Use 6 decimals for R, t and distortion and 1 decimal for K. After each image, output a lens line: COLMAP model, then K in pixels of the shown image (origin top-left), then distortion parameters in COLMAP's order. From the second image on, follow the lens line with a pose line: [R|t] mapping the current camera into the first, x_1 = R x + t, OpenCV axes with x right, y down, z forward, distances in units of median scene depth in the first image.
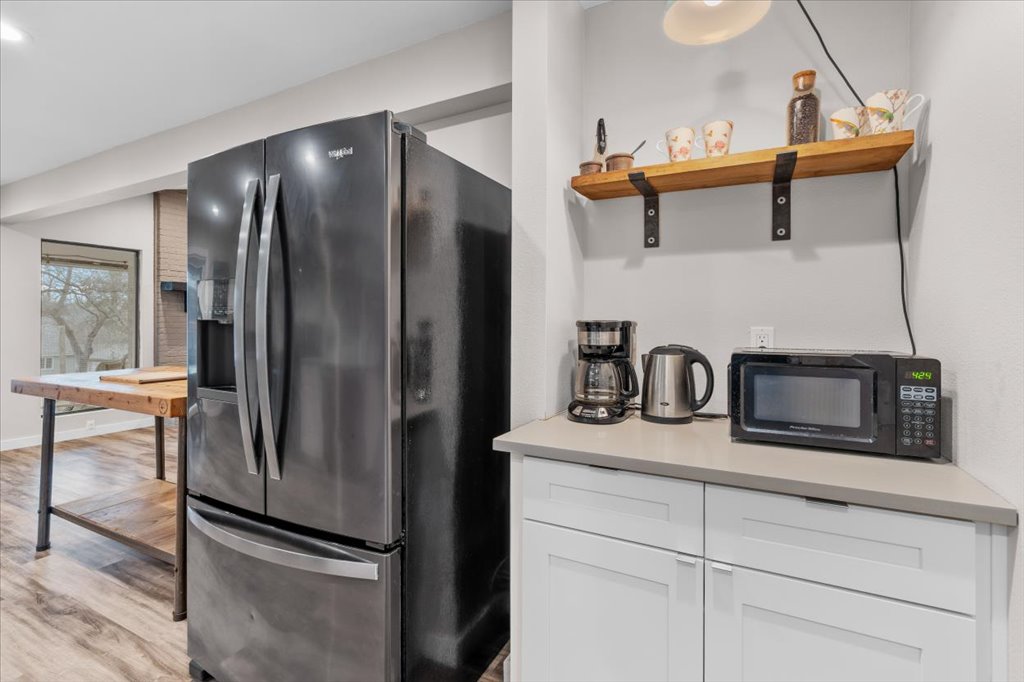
lens RADIAL K [[471.5, 0, 514.6], [0, 471.5, 330.8], [0, 0, 1]] dist [0.002107, 0.000478]
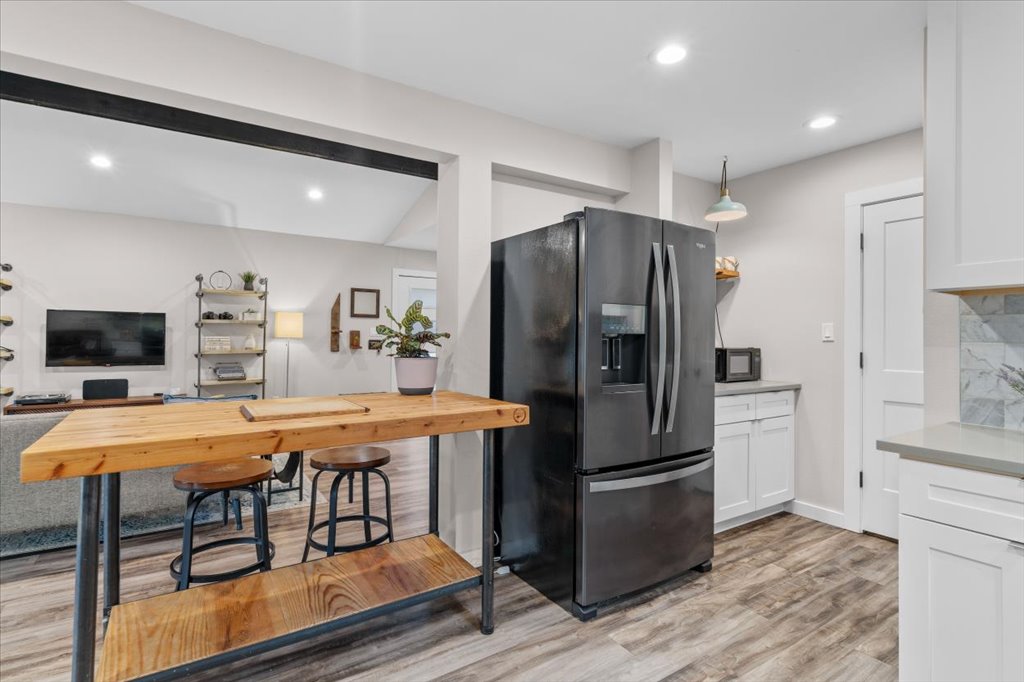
lens RADIAL K [[494.4, 0, 512.0], [0, 494.4, 337.8], [0, 0, 1]] dist [0.005461, 0.000566]
pose [[0.485037, 0.000494, 0.874493, -1.827954], [-0.000691, 1.000000, -0.000181, -0.008081], [-0.874493, -0.000516, 0.485037, 0.520334]]
